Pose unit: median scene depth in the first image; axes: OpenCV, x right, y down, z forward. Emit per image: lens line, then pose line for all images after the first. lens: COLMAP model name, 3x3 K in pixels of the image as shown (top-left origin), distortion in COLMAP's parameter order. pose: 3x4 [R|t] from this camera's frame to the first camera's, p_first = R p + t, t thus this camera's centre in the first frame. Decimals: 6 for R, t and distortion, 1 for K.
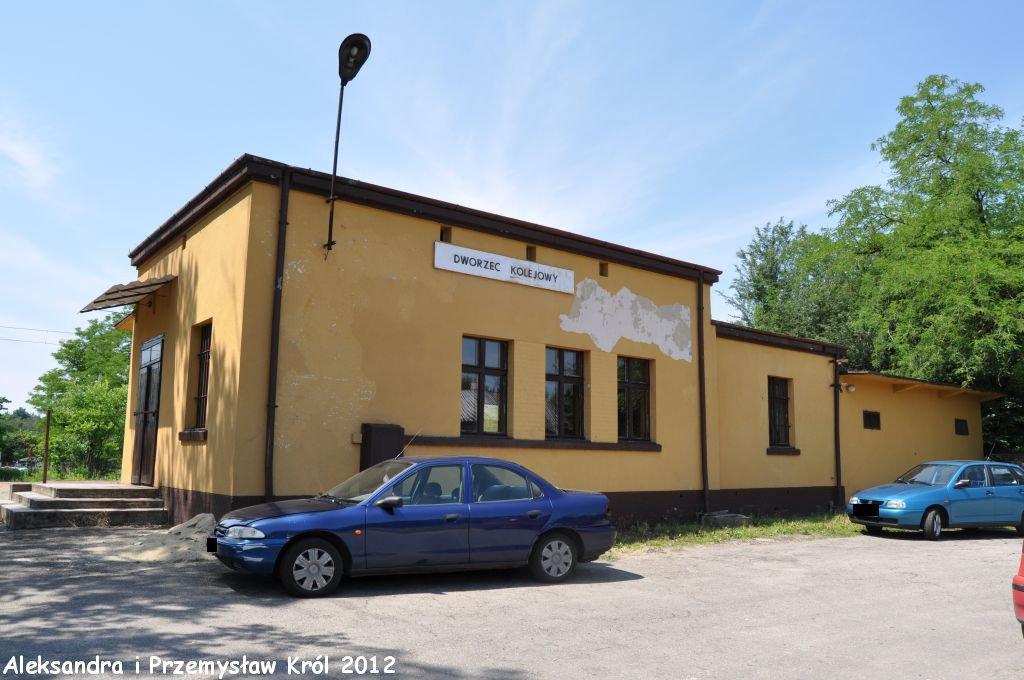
lens RADIAL K [[808.1, 0, 503.7], [0, 808.1, 342.0], [0, 0, 1]] dist [-0.088516, 0.036694]
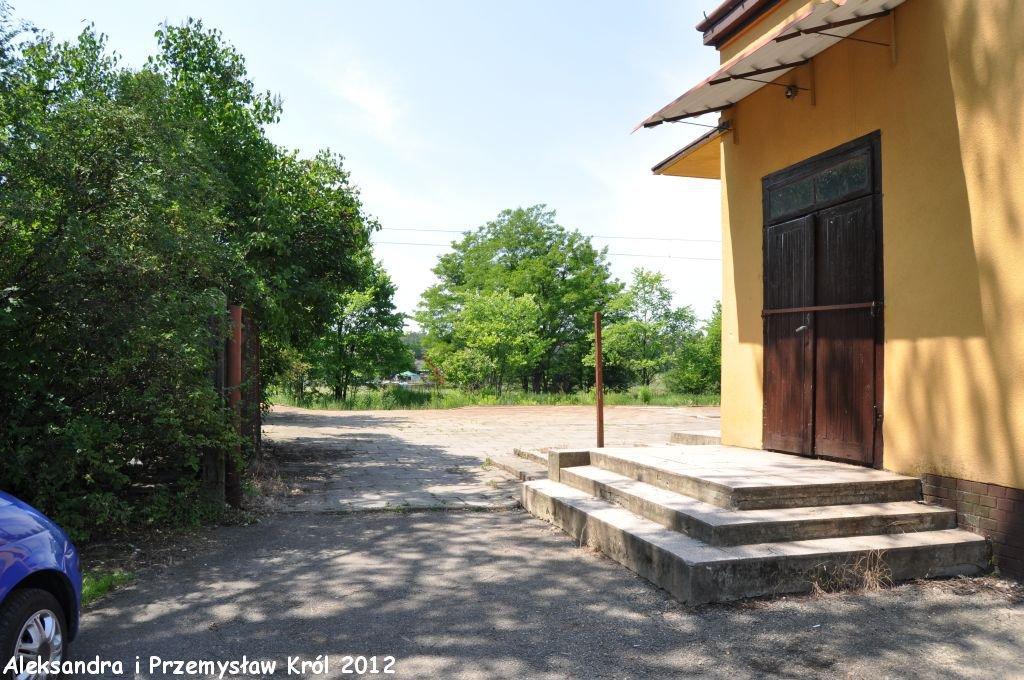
lens RADIAL K [[808.1, 0, 503.7], [0, 808.1, 342.0], [0, 0, 1]] dist [-0.088516, 0.036694]
pose [[0.918529, -0.019527, -0.394871, -0.094876], [0.064187, 0.992894, 0.100209, 0.010346], [0.390109, -0.117390, 0.913255, 0.104839]]
